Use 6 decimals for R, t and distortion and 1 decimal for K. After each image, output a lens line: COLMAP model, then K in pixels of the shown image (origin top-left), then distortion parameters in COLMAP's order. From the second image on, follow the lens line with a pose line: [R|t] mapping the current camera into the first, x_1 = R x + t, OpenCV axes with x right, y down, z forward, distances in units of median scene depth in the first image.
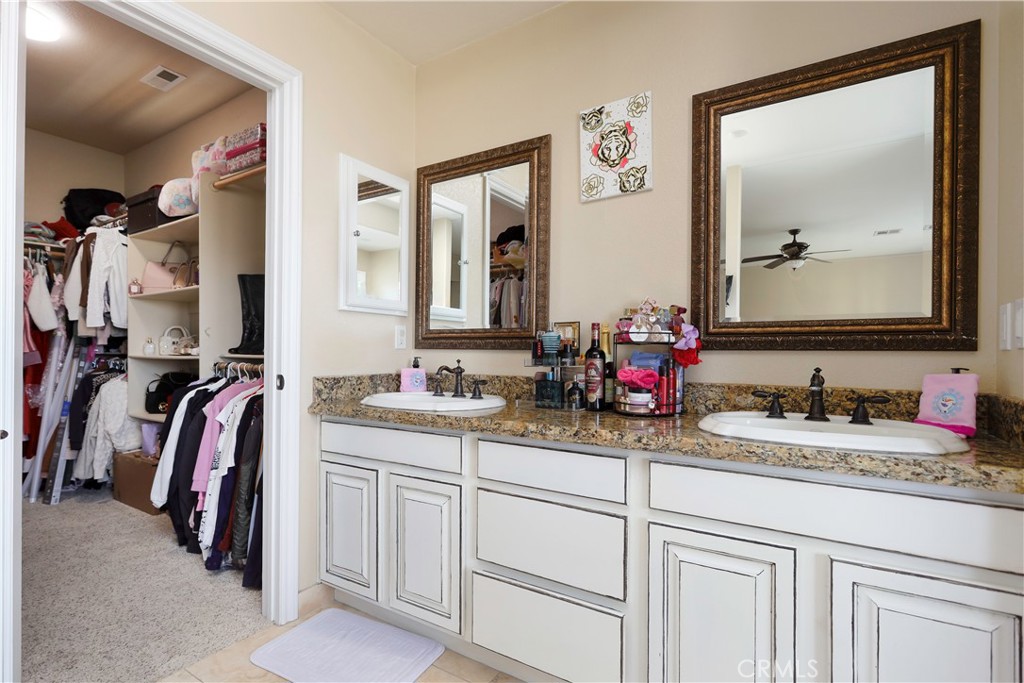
lens RADIAL K [[492.4, 0, 499.2], [0, 492.4, 353.8], [0, 0, 1]] dist [-0.005529, 0.002925]
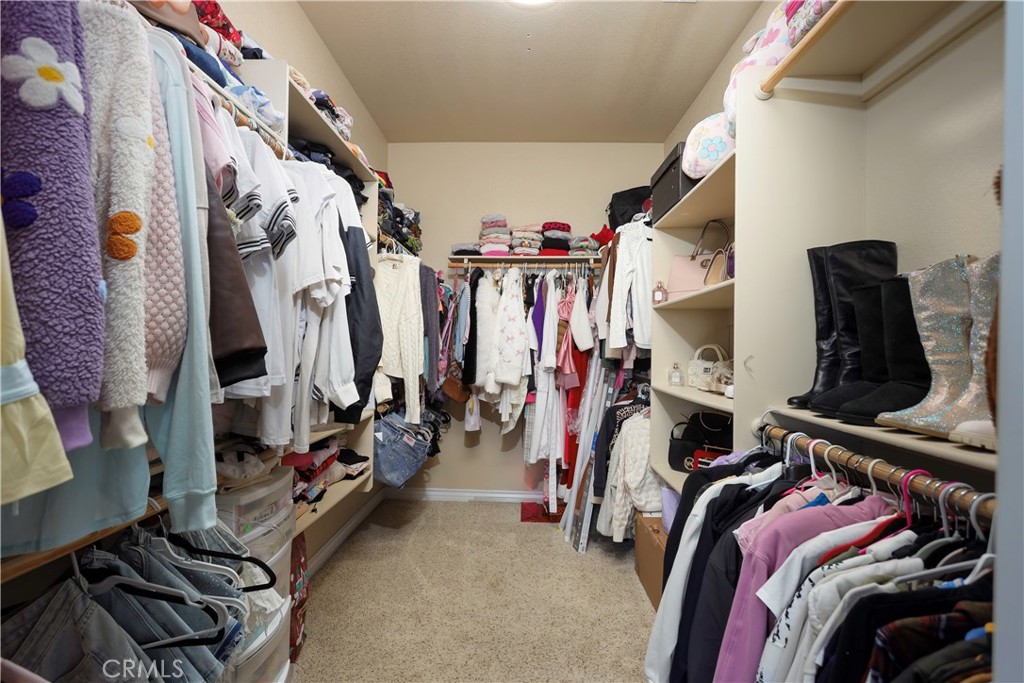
lens RADIAL K [[492.4, 0, 510.0], [0, 492.4, 345.3], [0, 0, 1]] dist [-0.005529, 0.002925]
pose [[0.533258, -0.001471, -0.845951, -0.237090], [-0.016317, 0.999795, -0.012024, -0.045606], [0.845795, 0.020215, 0.533124, 0.420238]]
